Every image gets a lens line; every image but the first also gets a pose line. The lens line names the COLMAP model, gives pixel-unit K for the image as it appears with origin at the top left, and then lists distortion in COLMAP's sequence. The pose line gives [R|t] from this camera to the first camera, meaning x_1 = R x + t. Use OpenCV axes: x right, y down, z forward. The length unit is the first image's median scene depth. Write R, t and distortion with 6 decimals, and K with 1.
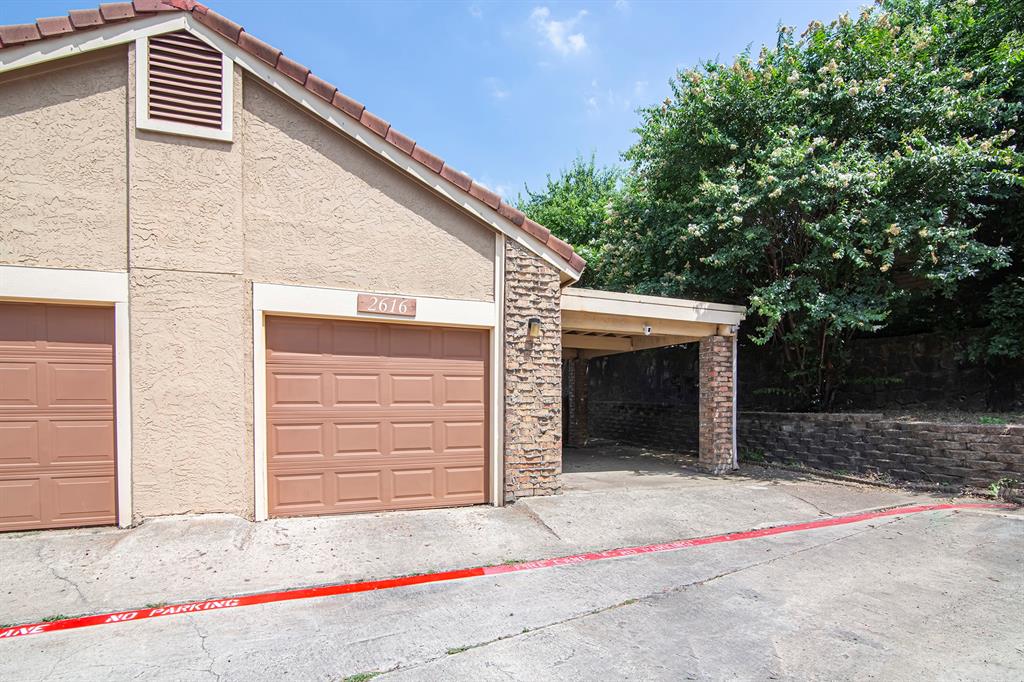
lens RADIAL K [[578.5, 0, 511.9], [0, 578.5, 392.5], [0, 0, 1]] dist [-0.012403, -0.001079]
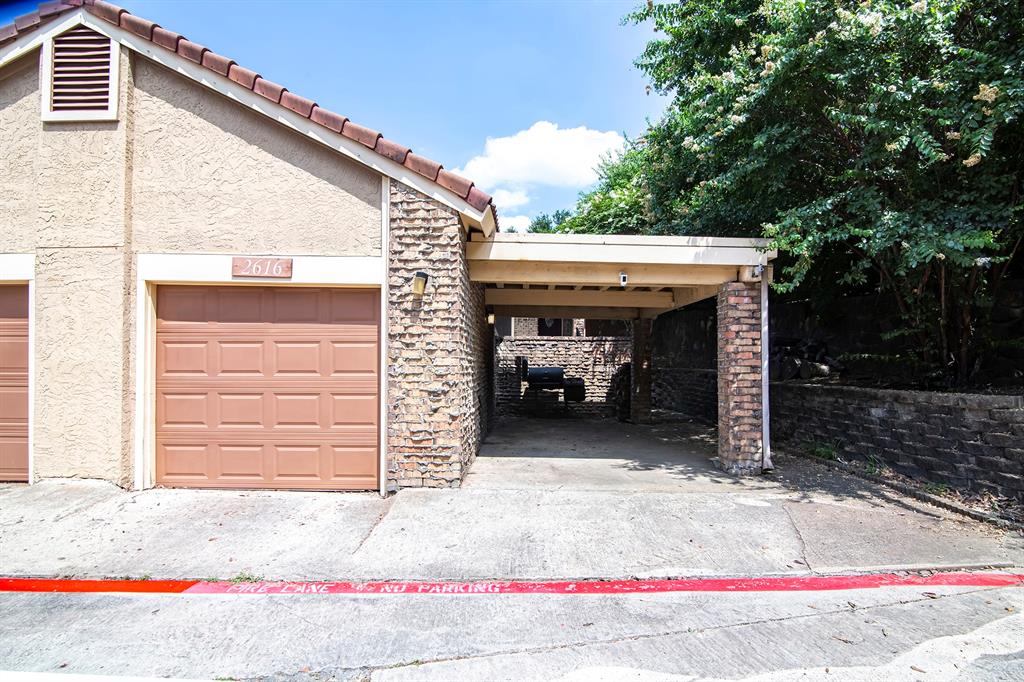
lens RADIAL K [[543.5, 0, 512.0], [0, 543.5, 341.0], [0, 0, 1]] dist [-0.013202, 0.000092]
pose [[0.919054, -0.013085, -0.393914, 0.472684], [0.001837, 0.999580, -0.028917, -0.006496], [0.394127, 0.025853, 0.918692, 0.344078]]
